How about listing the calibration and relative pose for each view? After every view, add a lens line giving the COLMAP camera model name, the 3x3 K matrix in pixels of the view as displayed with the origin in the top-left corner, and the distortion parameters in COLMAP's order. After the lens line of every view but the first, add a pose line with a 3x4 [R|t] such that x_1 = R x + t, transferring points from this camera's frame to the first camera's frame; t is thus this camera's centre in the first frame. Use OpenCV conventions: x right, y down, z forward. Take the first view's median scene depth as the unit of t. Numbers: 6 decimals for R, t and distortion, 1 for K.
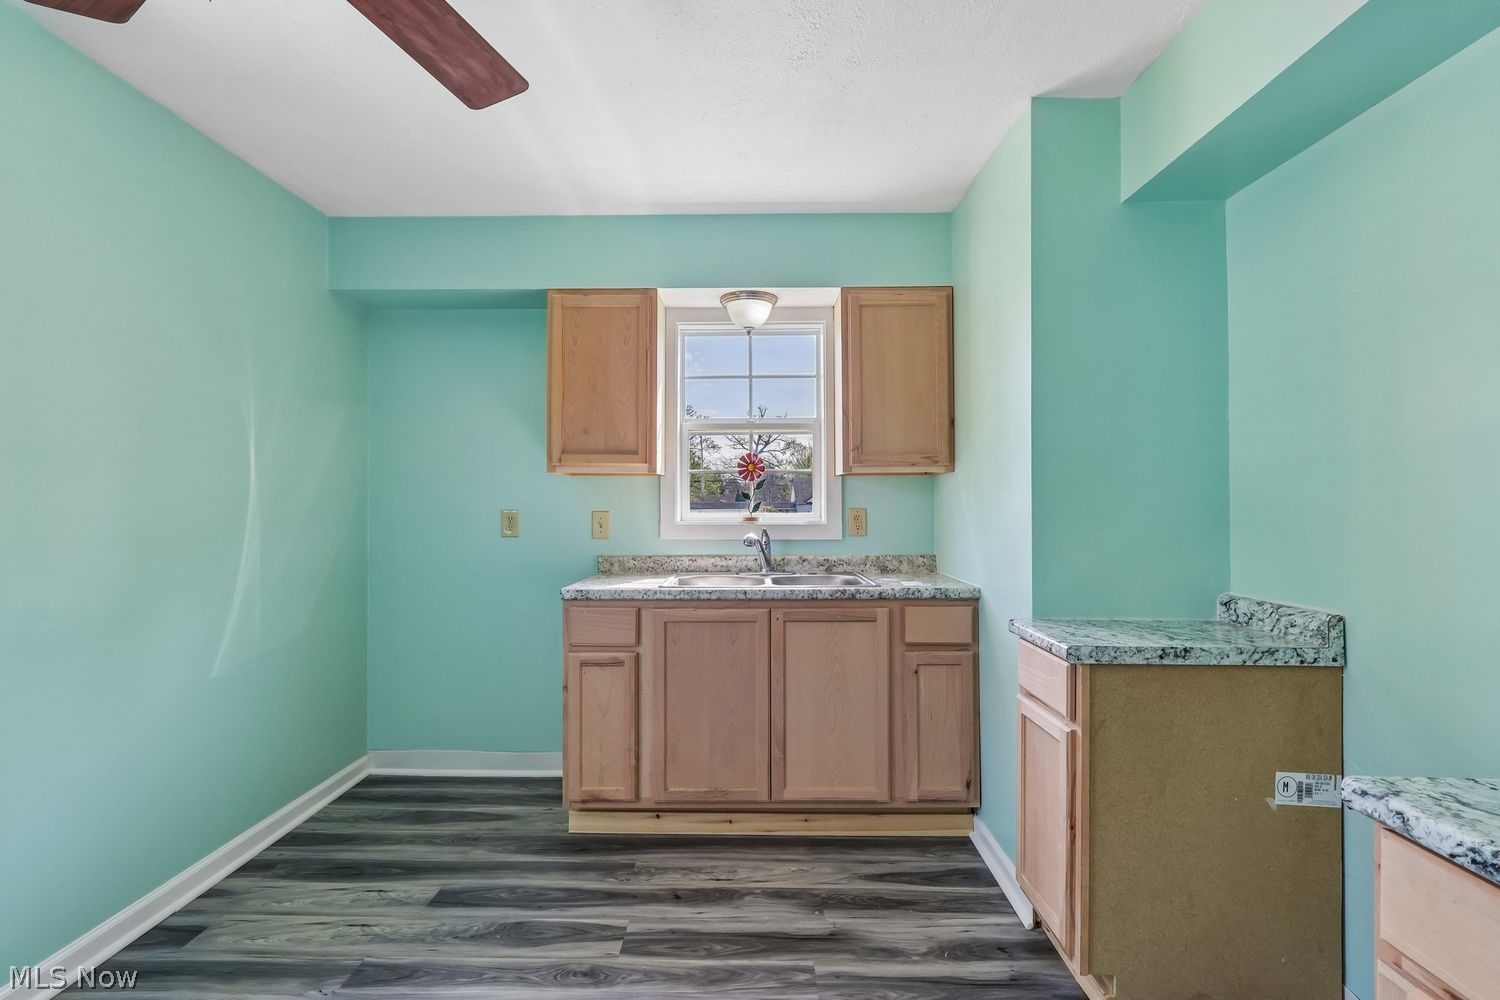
lens RADIAL K [[696.5, 0, 740.7], [0, 696.5, 500.3], [0, 0, 1]] dist [-0.007447, 0.003404]
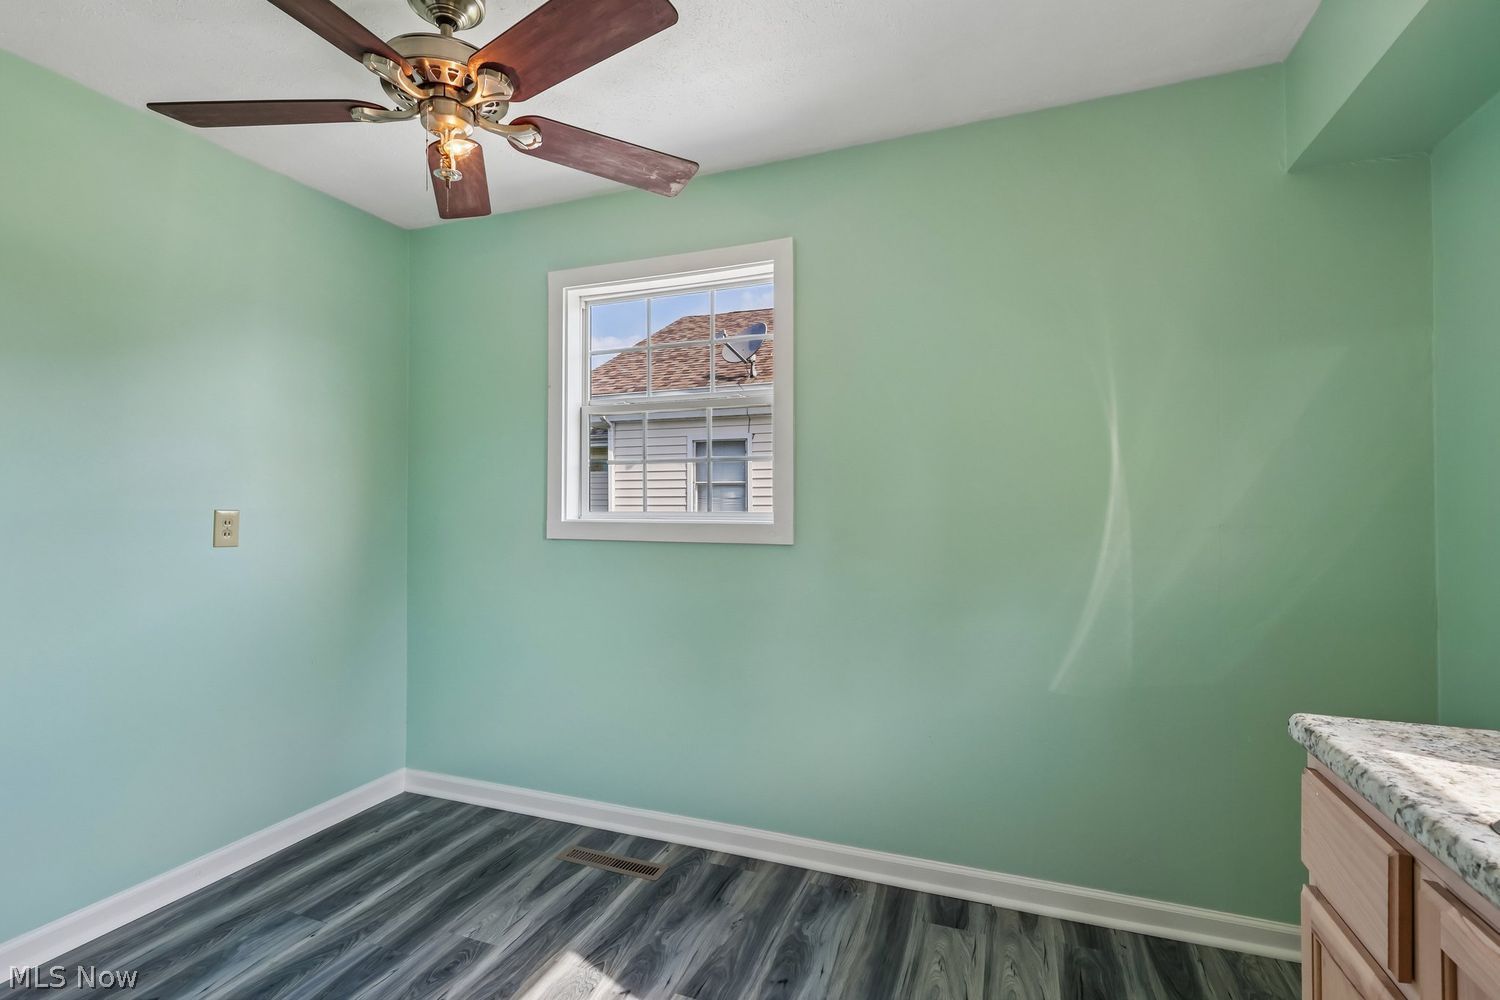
lens RADIAL K [[696.5, 0, 749.9], [0, 696.5, 492.7], [0, 0, 1]] dist [-0.007447, 0.003404]
pose [[-0.336257, -0.010376, -0.941713, 0.225322], [0.010436, 0.999837, -0.014743, 0.001569], [0.941713, -0.014785, -0.336093, 0.859044]]
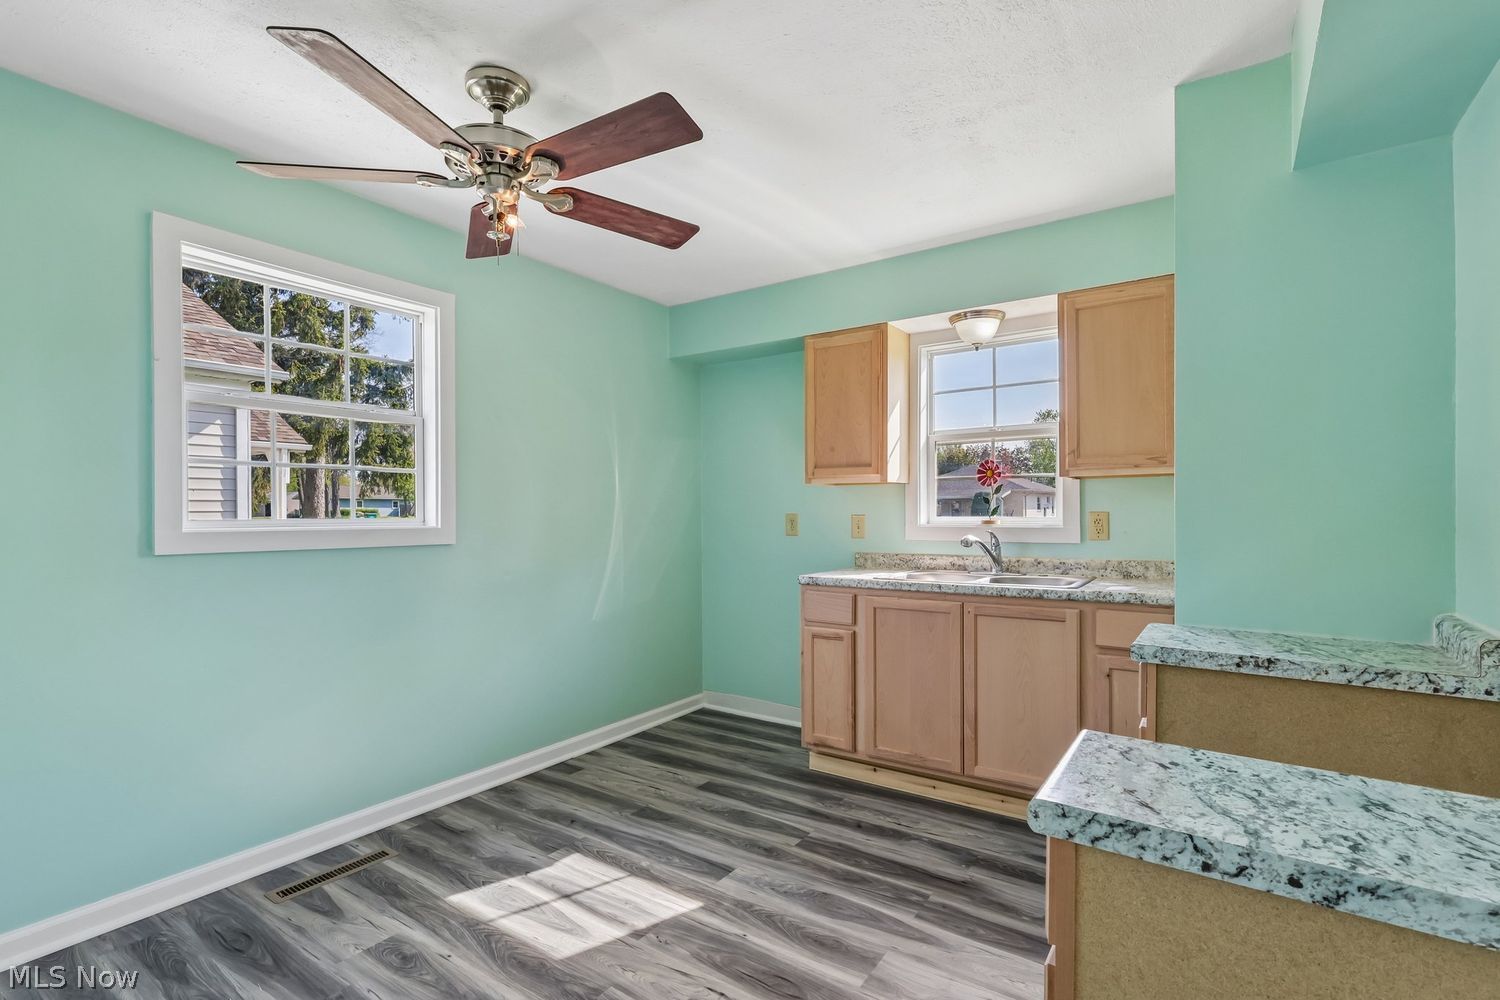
lens RADIAL K [[696.5, 0, 737.3], [0, 696.5, 518.0], [0, 0, 1]] dist [-0.007447, 0.003404]
pose [[0.829298, 0.002159, -0.558802, 0.365154], [0.008641, 0.999823, 0.016687, -0.000799], [0.558740, -0.018667, 0.829133, -0.120966]]
